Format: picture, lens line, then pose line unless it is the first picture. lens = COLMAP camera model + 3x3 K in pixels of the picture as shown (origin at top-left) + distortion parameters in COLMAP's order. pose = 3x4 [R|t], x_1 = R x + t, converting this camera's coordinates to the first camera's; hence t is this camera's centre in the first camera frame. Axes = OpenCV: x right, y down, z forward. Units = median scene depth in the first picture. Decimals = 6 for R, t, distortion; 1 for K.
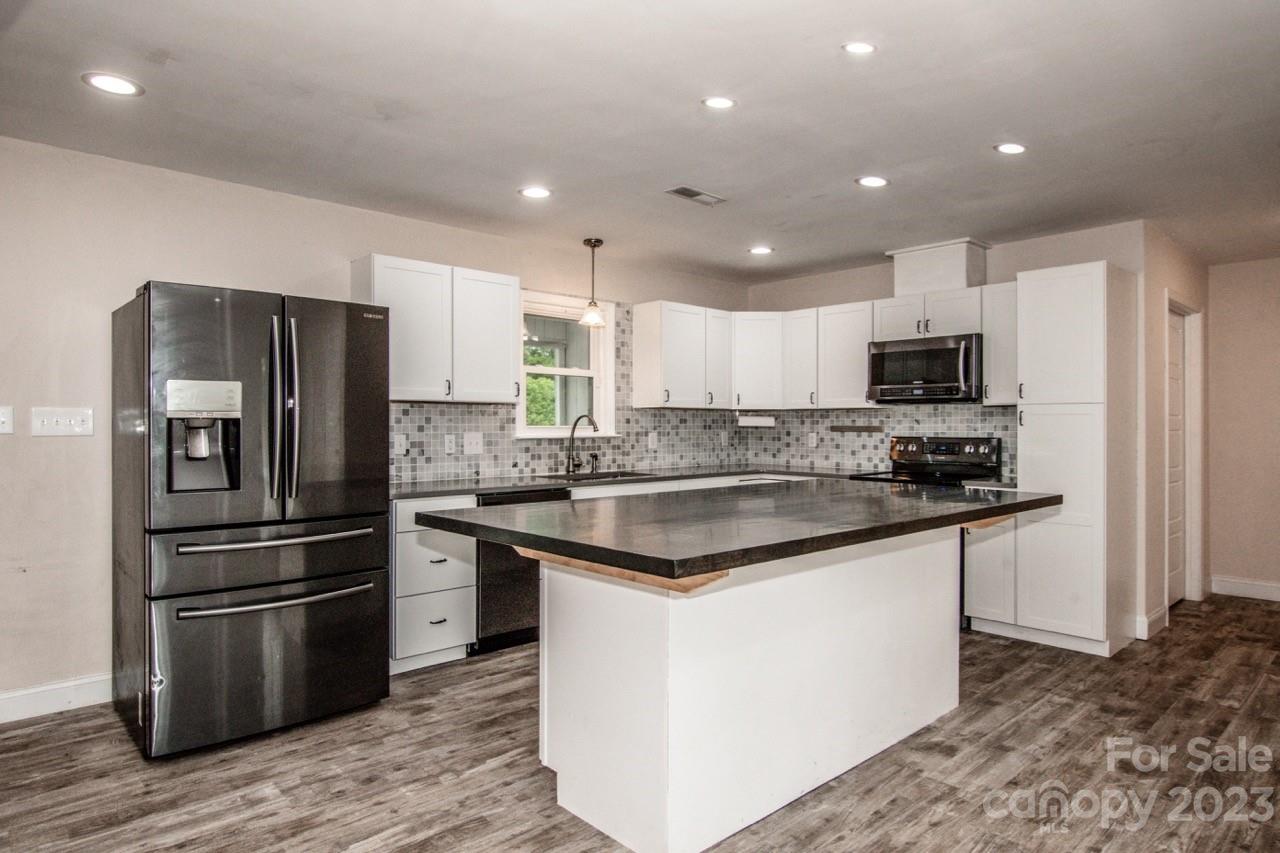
lens RADIAL K [[772.9, 0, 629.8], [0, 772.9, 431.3], [0, 0, 1]] dist [-0.015930, 0.005382]
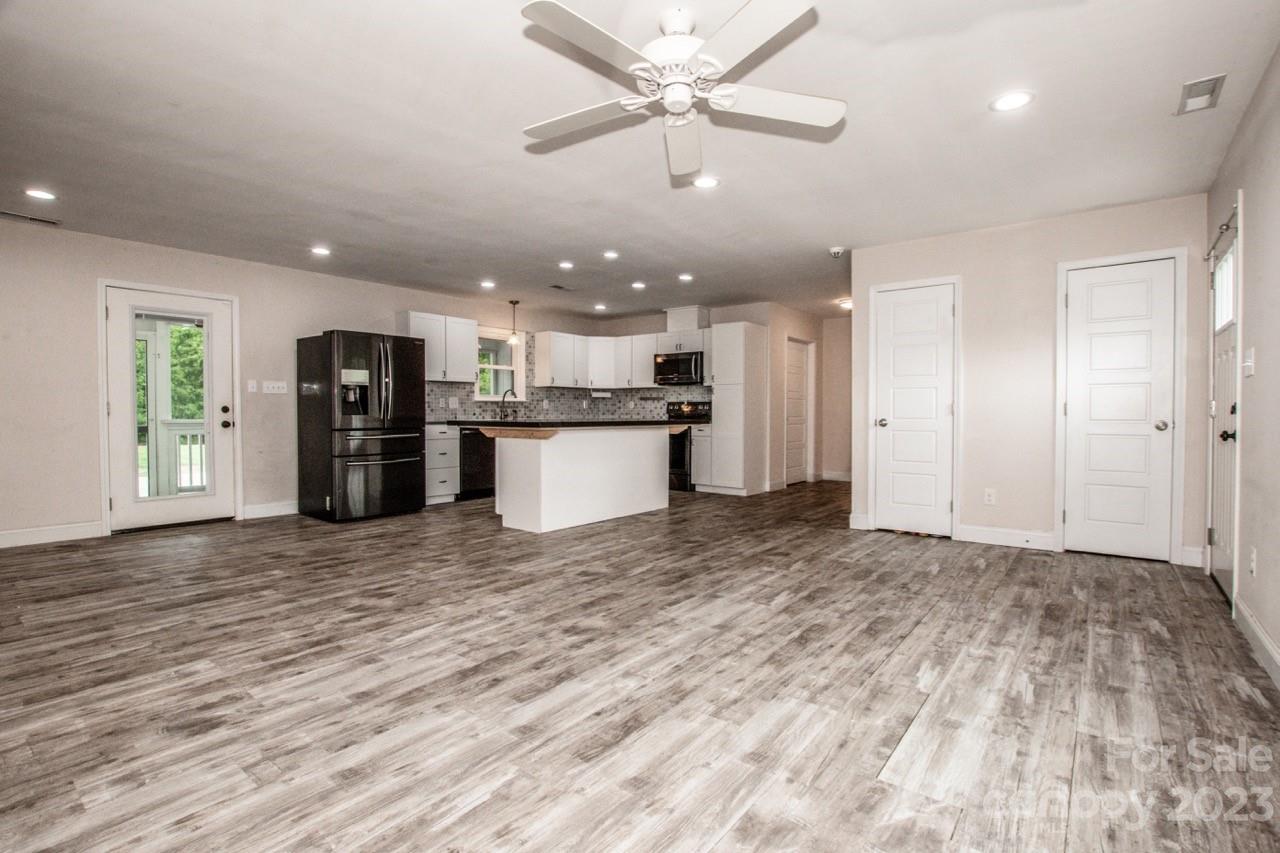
lens RADIAL K [[584.1, 0, 629.9], [0, 584.1, 430.1], [0, 0, 1]] dist [-0.038323, 0.005414]
pose [[0.988591, -0.003194, 0.150590, 0.021961], [-0.001101, 0.999595, 0.028432, 0.043746], [-0.150620, -0.028273, 0.988187, -0.569066]]
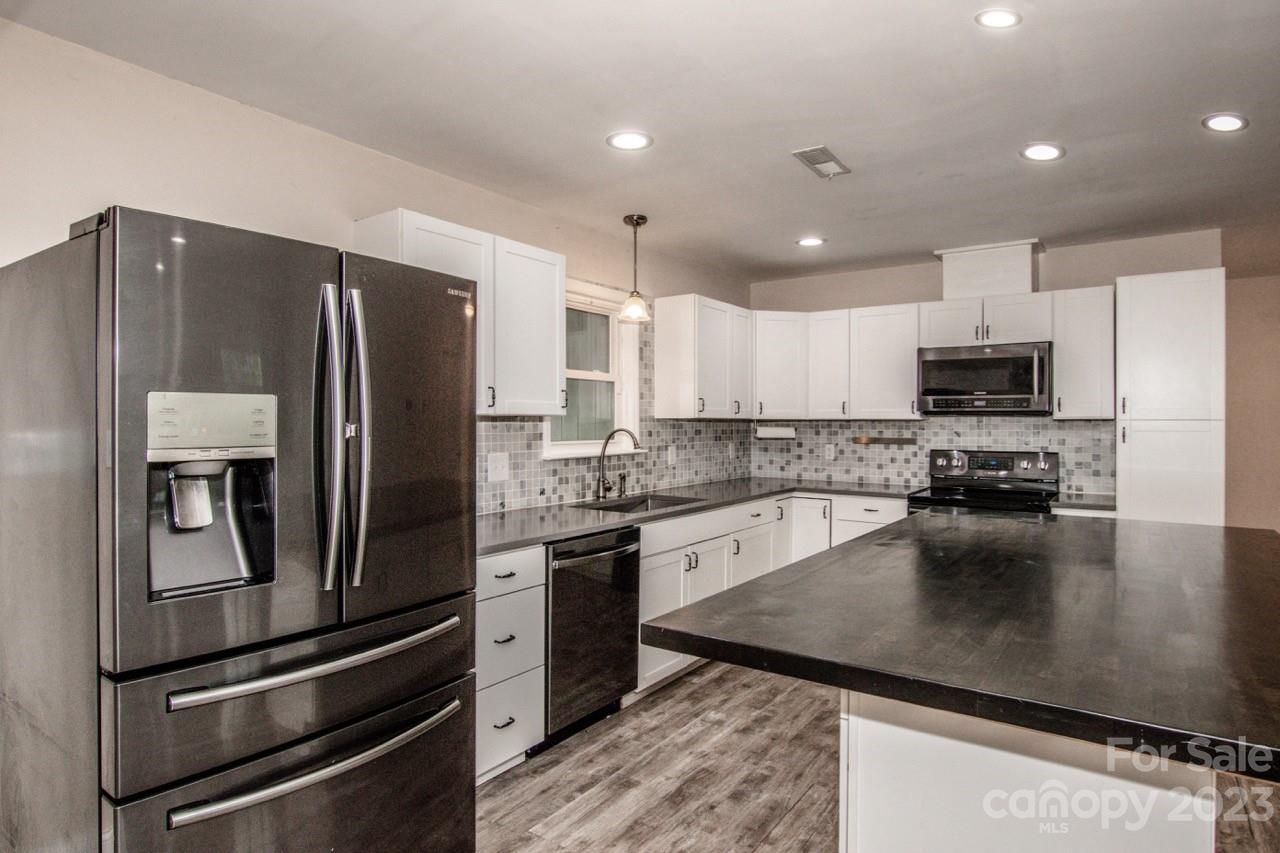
lens RADIAL K [[743.8, 0, 662.3], [0, 743.8, 427.8], [0, 0, 1]] dist [-0.017412, 0.000361]
pose [[0.976202, -0.000646, 0.216864, -0.206404], [0.000833, 0.999999, -0.000771, -0.023559], [-0.216863, 0.000933, 0.976202, 0.237625]]
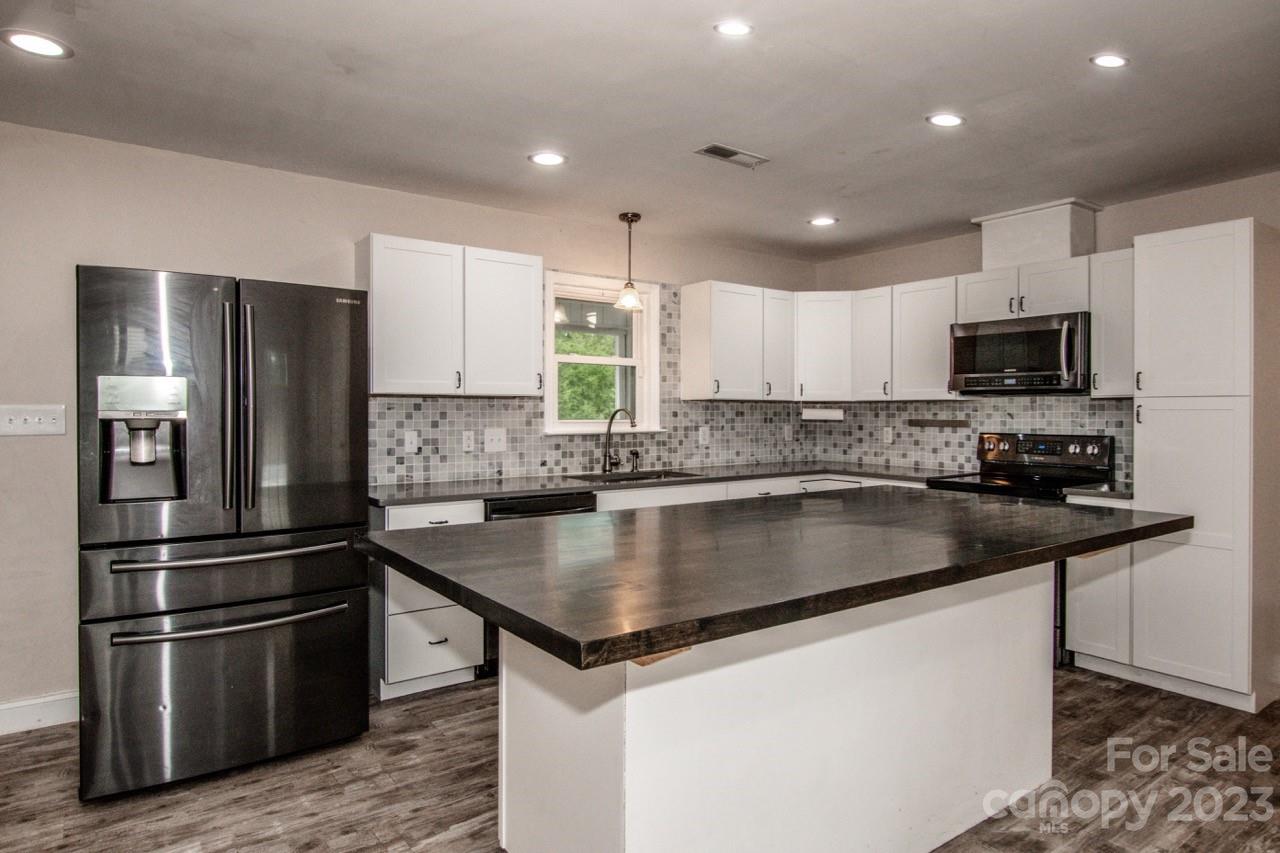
lens RADIAL K [[772.9, 0, 621.4], [0, 772.9, 419.2], [0, 0, 1]] dist [-0.015930, 0.005382]
pose [[0.991894, 0.002210, -0.127052, 0.062124], [-0.001971, 0.999996, 0.002004, -0.011489], [0.127056, -0.001738, 0.991894, 0.112883]]
